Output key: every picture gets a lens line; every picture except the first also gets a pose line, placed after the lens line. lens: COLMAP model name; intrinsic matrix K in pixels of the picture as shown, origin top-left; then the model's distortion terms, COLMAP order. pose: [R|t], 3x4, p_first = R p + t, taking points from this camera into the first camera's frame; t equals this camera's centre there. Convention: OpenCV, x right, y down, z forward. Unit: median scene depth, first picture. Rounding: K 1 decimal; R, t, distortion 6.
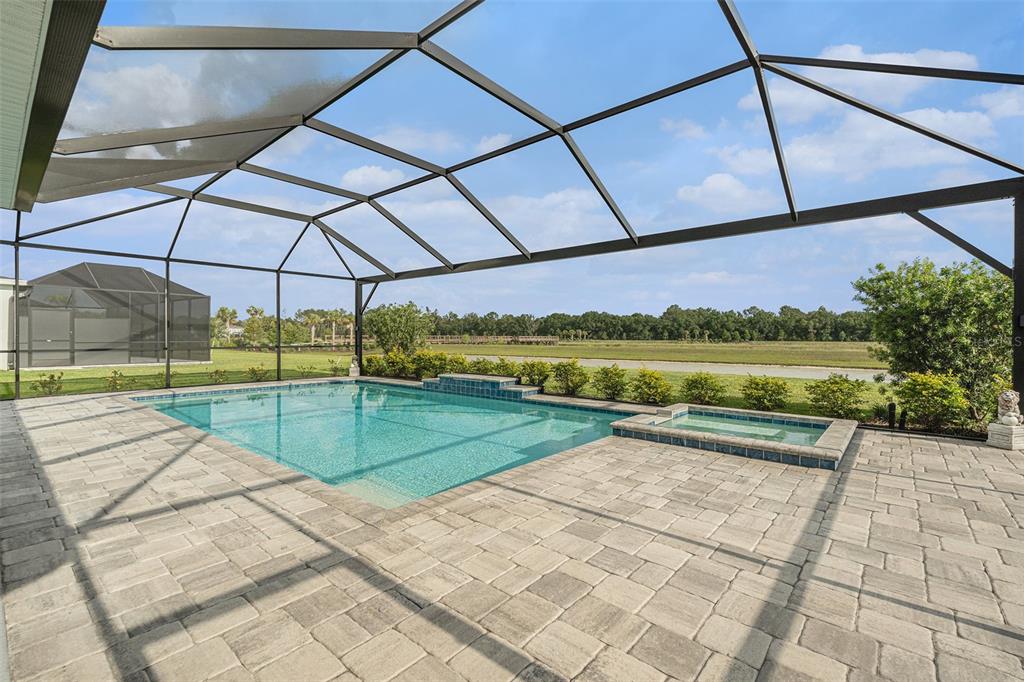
lens RADIAL K [[451.1, 0, 509.3], [0, 451.1, 334.9], [0, 0, 1]] dist [-0.003654, -0.000404]
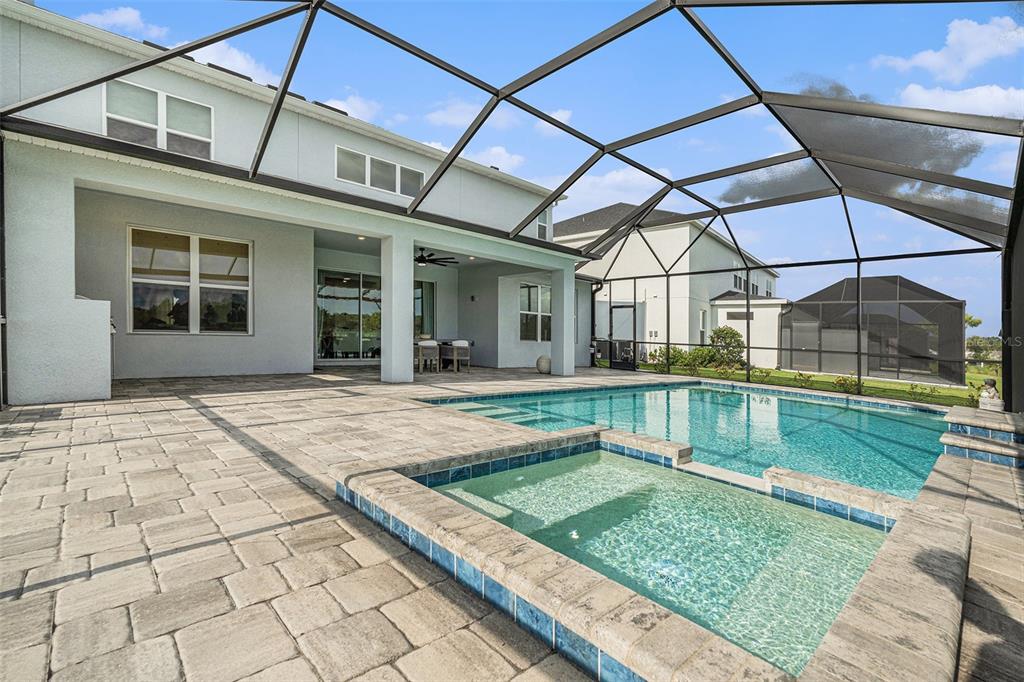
lens RADIAL K [[451.1, 0, 506.6], [0, 451.1, 351.3], [0, 0, 1]] dist [-0.003654, -0.000404]
pose [[-0.125560, 0.003275, -0.992081, 1.400270], [0.006302, 0.999977, 0.002503, 0.138233], [0.992066, -0.005938, -0.125578, 1.429986]]
